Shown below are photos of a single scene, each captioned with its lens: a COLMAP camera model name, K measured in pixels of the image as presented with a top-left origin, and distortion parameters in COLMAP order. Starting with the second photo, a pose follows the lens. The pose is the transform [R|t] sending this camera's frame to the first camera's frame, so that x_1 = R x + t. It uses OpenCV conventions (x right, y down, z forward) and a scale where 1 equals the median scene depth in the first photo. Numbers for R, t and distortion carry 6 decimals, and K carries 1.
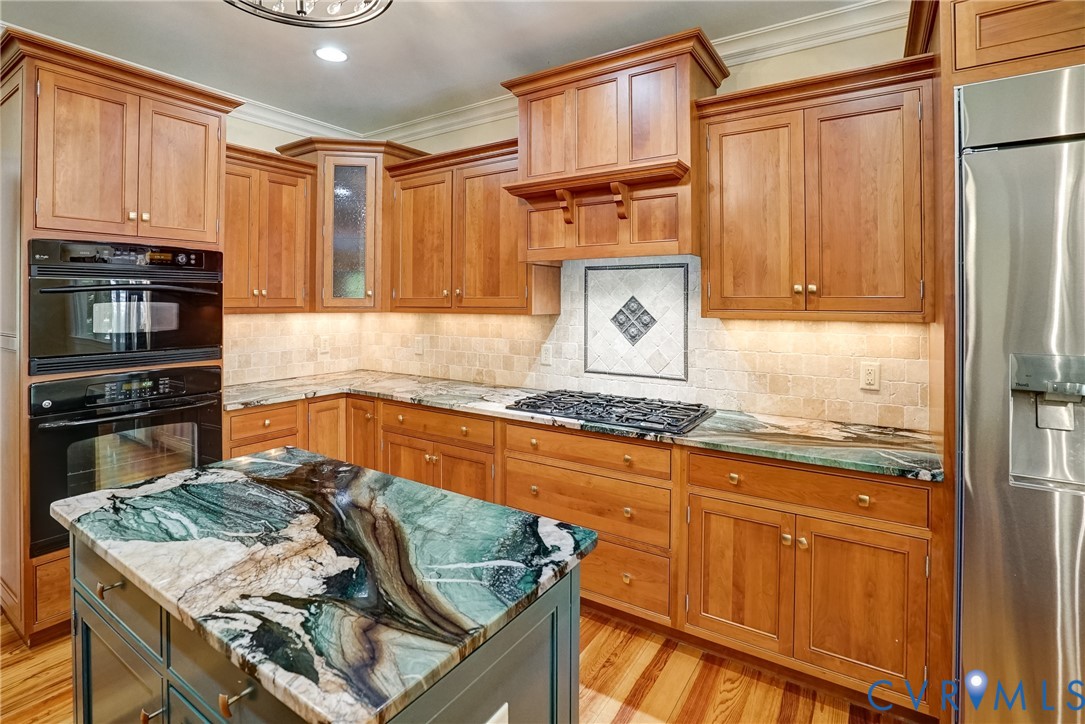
lens RADIAL K [[527.0, 0, 538.4], [0, 527.0, 292.3], [0, 0, 1]] dist [-0.051140, 0.018273]
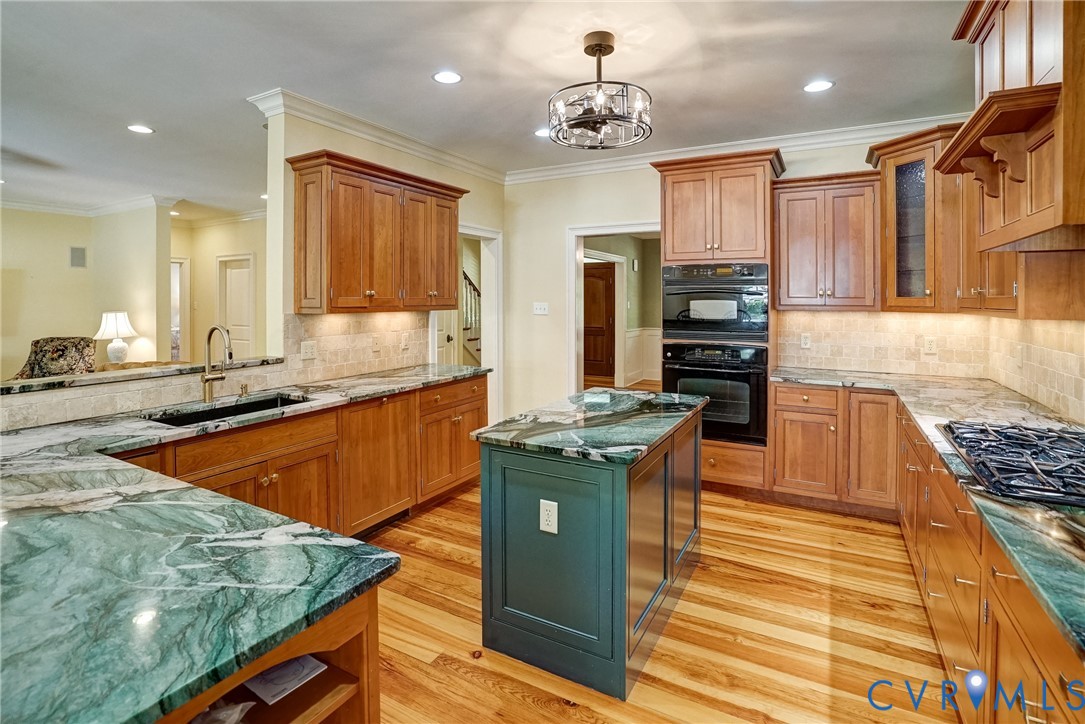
lens RADIAL K [[521.9, 0, 541.2], [0, 521.9, 306.0], [0, 0, 1]] dist [-0.055710, 0.018513]
pose [[0.083639, 0.014427, -0.996392, 0.538821], [0.012606, 0.999800, 0.015534, 0.003484], [0.996416, -0.013859, 0.083440, 0.229744]]
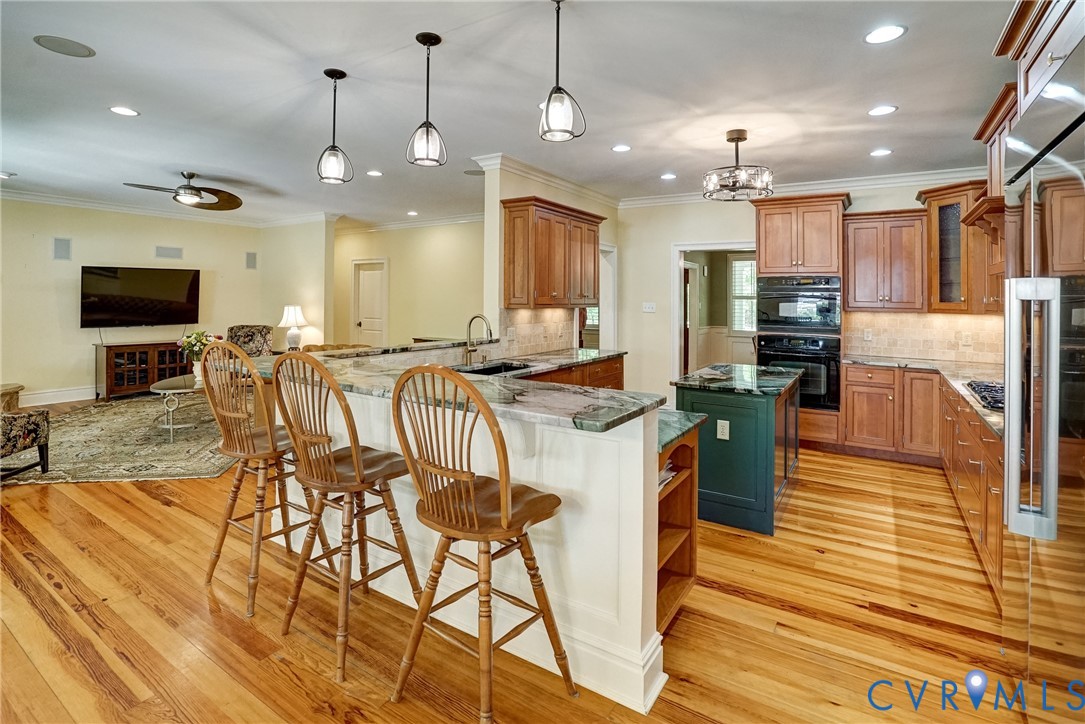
lens RADIAL K [[527.0, 0, 538.4], [0, 527.0, 292.3], [0, 0, 1]] dist [-0.051140, 0.018273]
pose [[0.017267, -0.010321, -0.999798, 0.954232], [-0.000770, 0.999946, -0.010336, -0.001284], [0.999851, 0.000948, 0.017258, -0.085983]]
